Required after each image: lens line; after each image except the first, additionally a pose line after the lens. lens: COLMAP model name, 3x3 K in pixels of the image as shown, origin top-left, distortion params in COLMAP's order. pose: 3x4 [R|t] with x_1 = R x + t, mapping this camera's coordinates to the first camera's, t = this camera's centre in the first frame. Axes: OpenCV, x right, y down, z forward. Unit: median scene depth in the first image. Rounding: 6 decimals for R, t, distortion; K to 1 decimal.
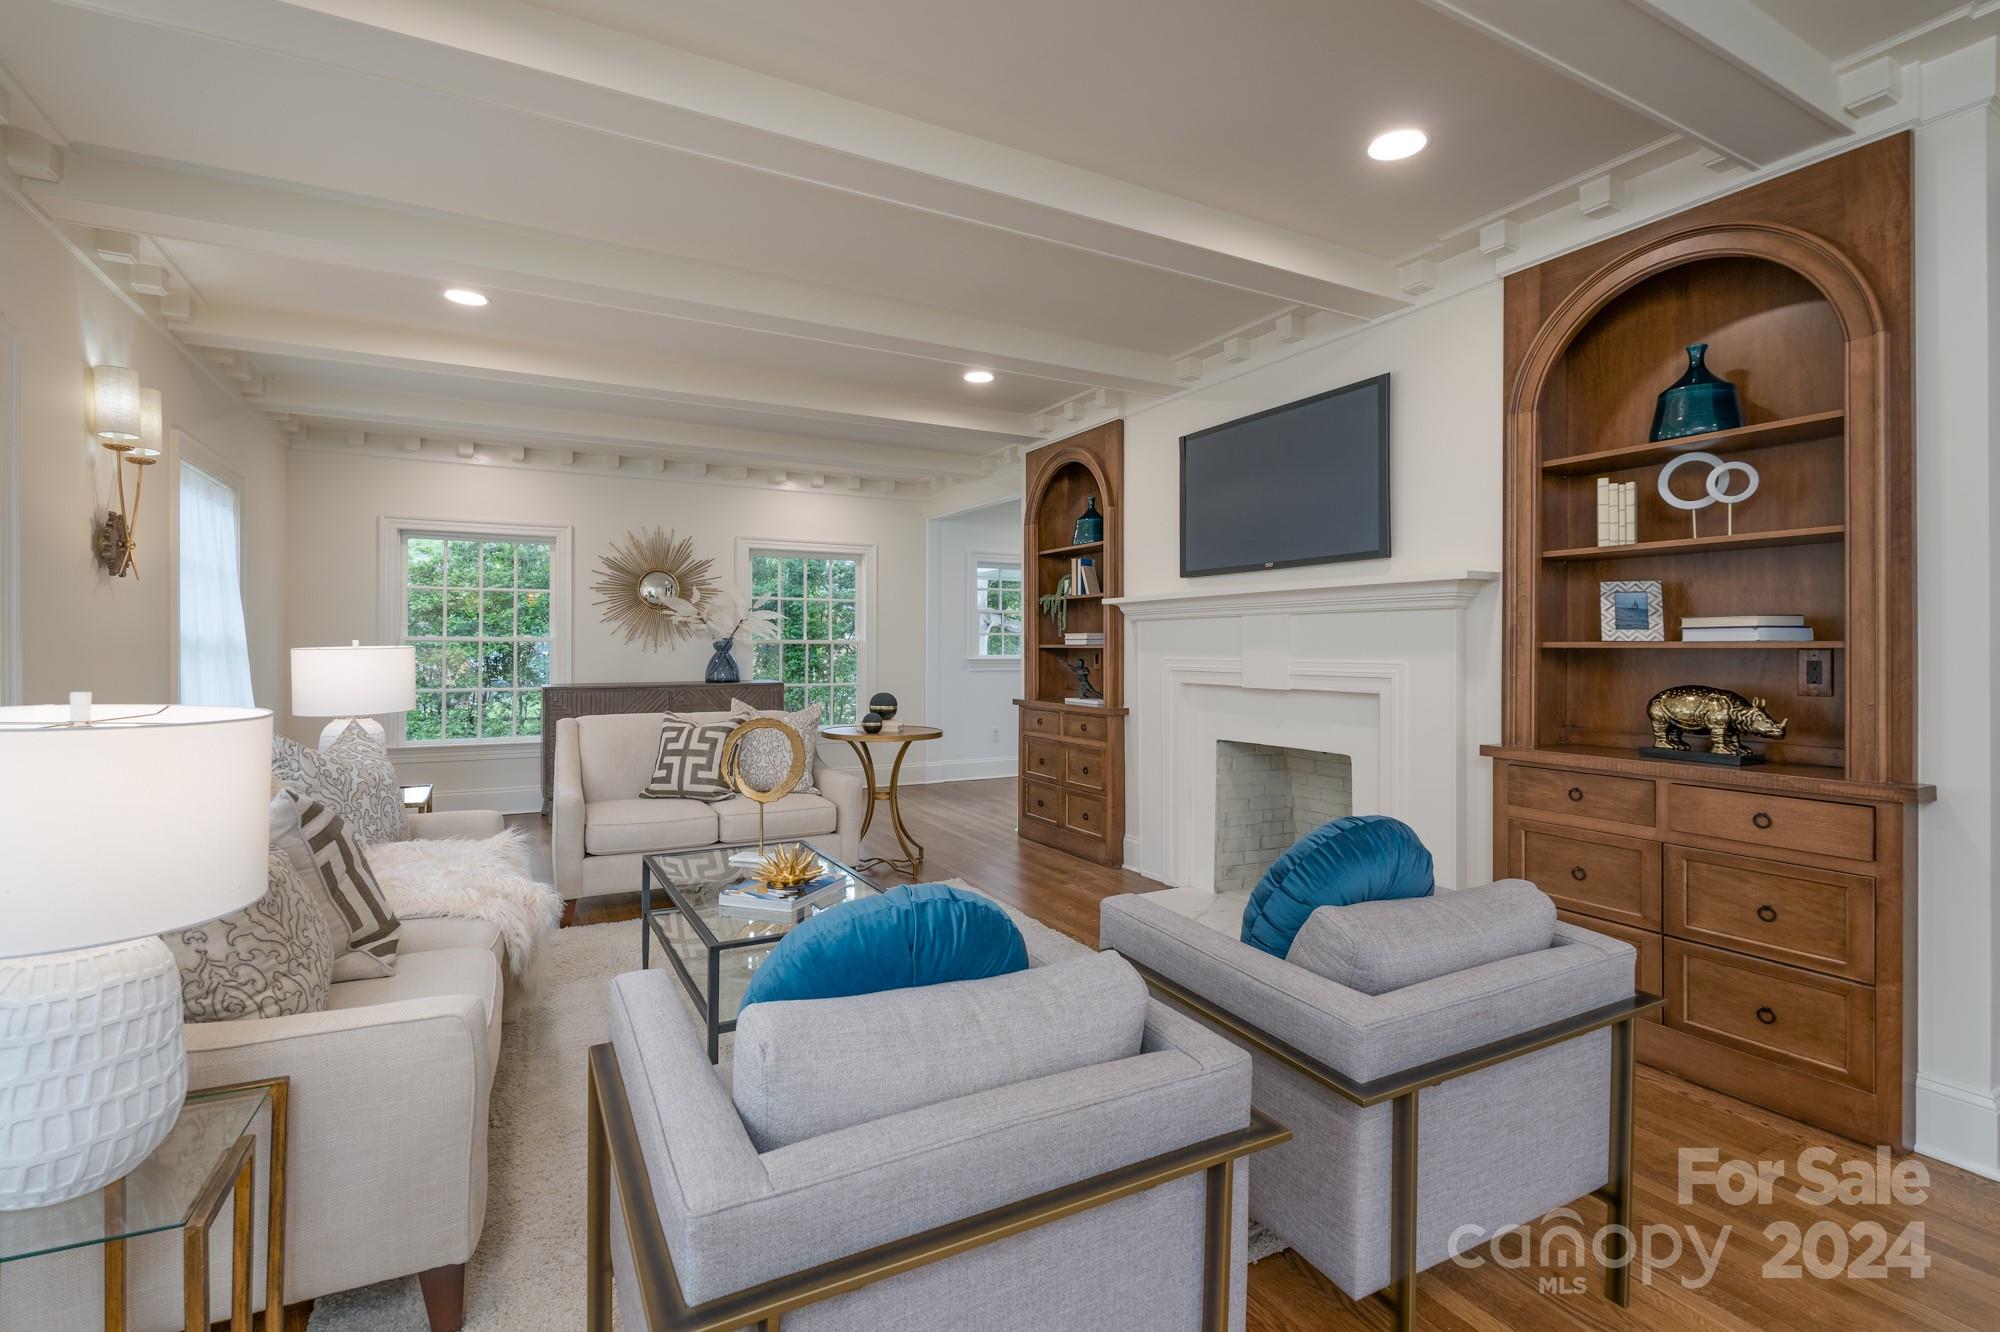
lens RADIAL K [[913.4, 0, 990.0], [0, 913.4, 651.4], [0, 0, 1]] dist [-0.009848, 0.000024]
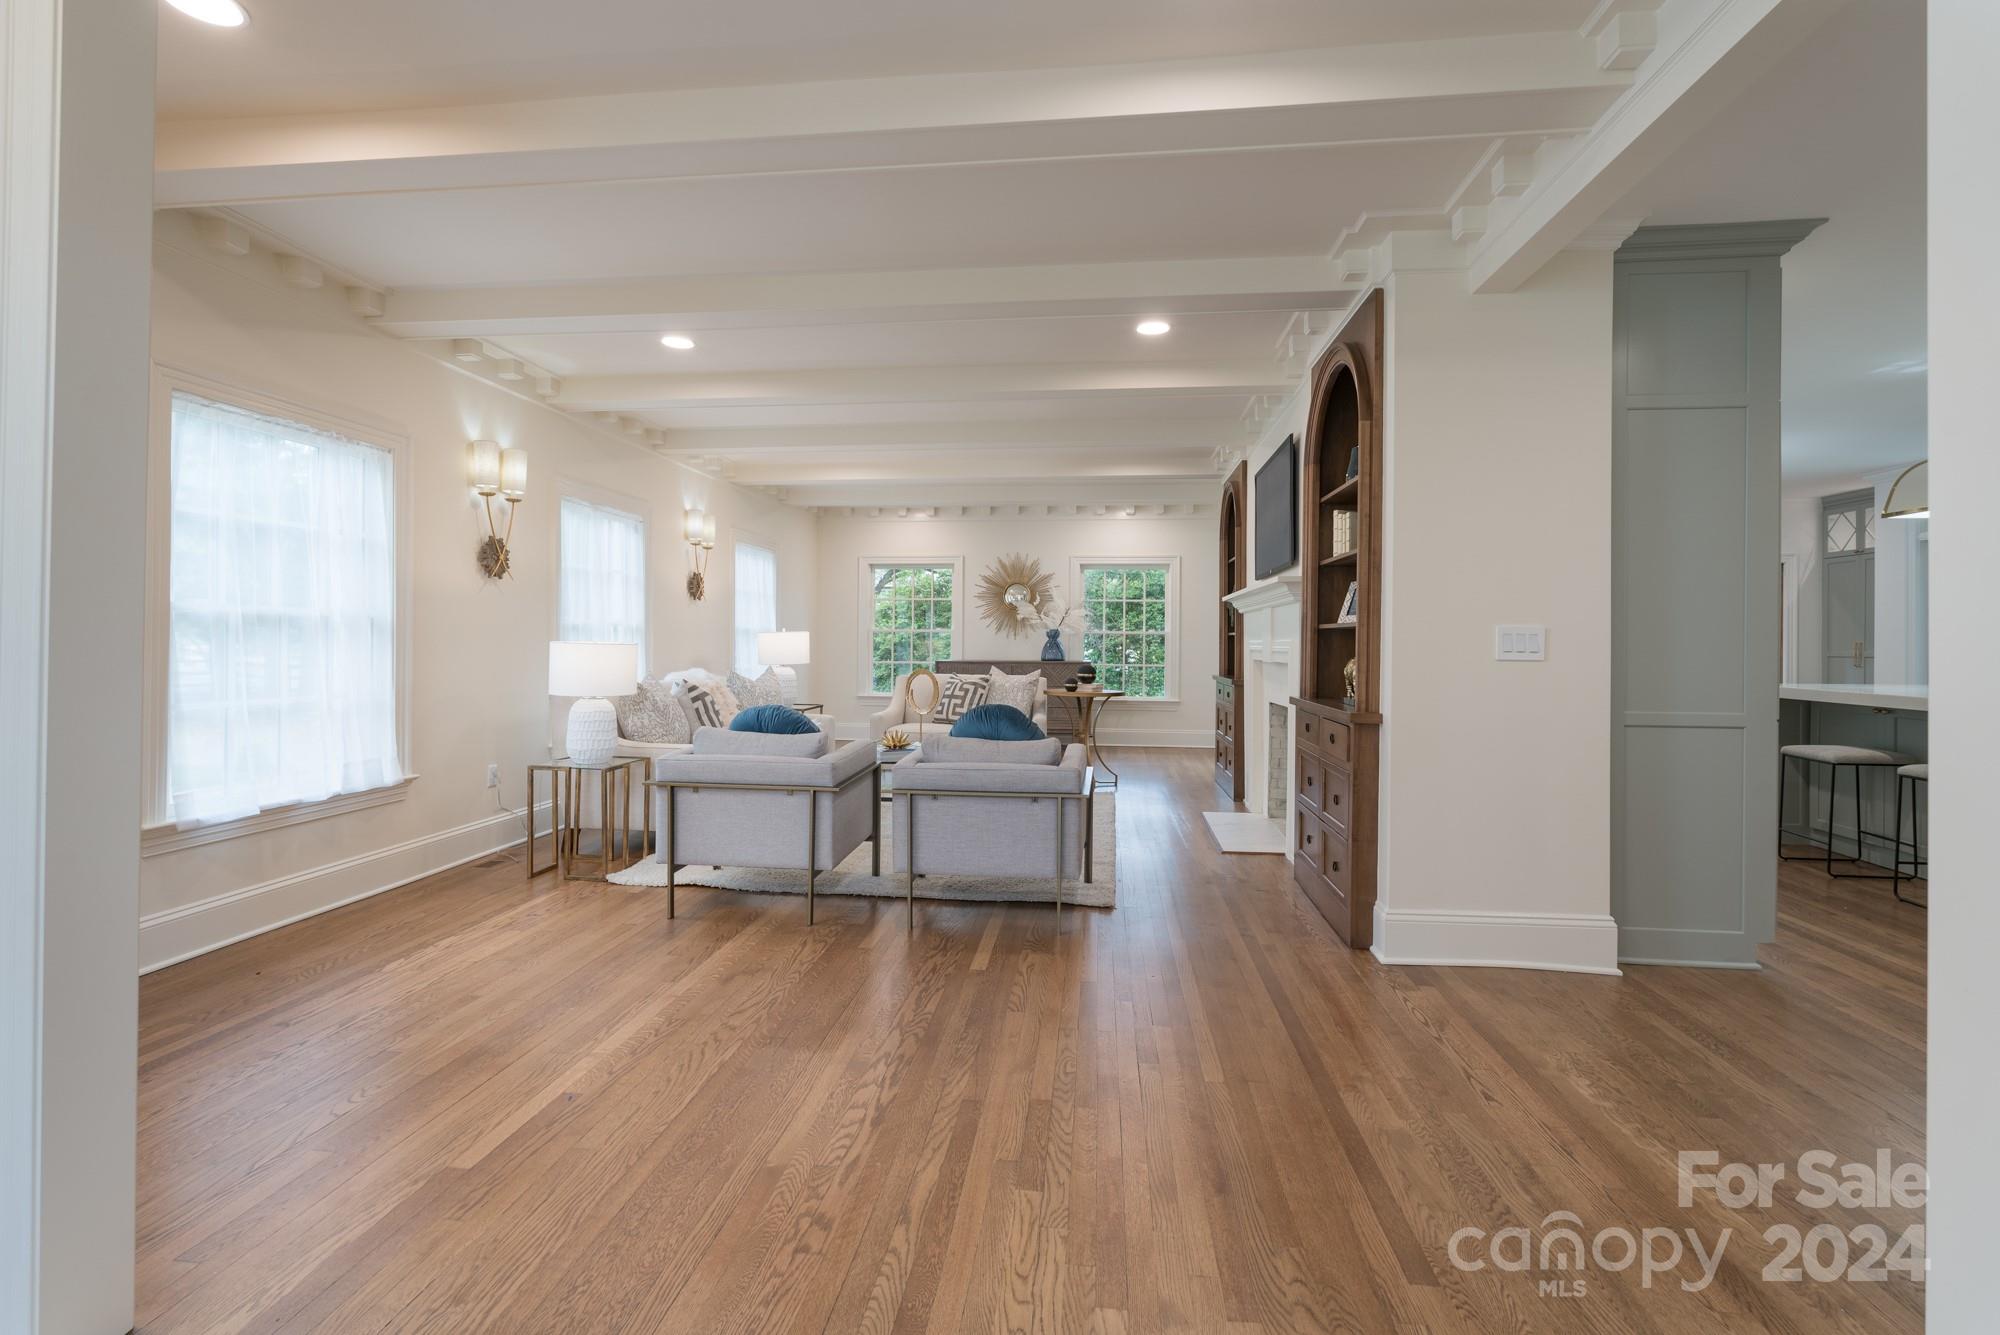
lens RADIAL K [[903.8, 0, 991.7], [0, 903.8, 630.2], [0, 0, 1]] dist [0.000855, 0.000226]
pose [[0.817864, -0.003665, -0.575400, 0.595712], [-0.007991, 0.999811, -0.017728, 0.016532], [0.575357, 0.019097, 0.817680, -0.271776]]
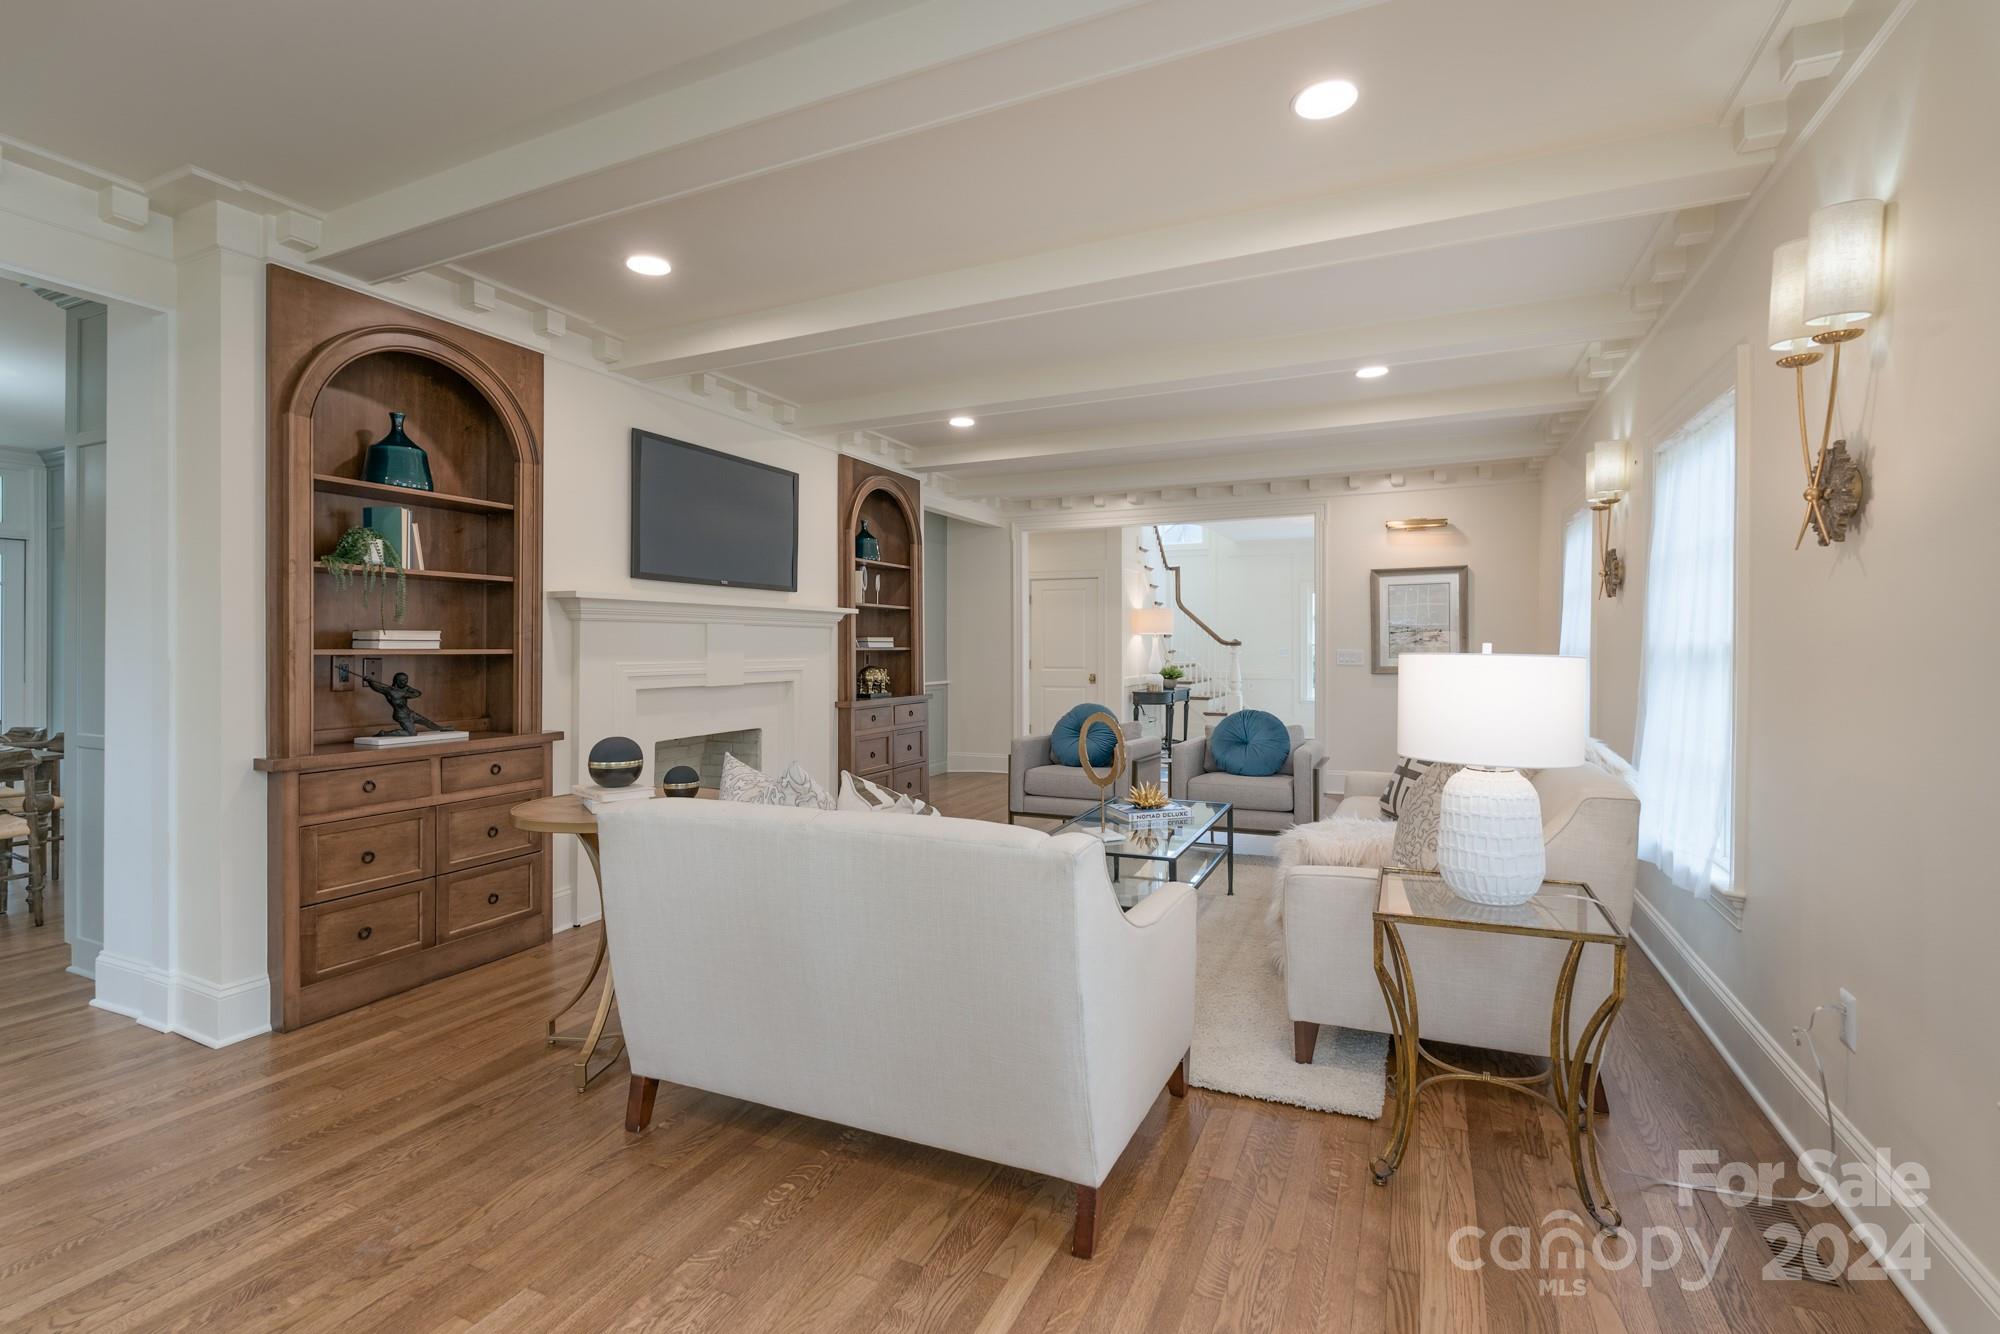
lens RADIAL K [[913.4, 0, 990.0], [0, 913.4, 652.4], [0, 0, 1]] dist [-0.009848, 0.000024]
pose [[-0.605620, -0.015995, 0.795593, -0.698794], [-0.007460, 0.999868, 0.014423, -0.018382], [-0.795719, 0.002800, -0.605660, 1.173718]]
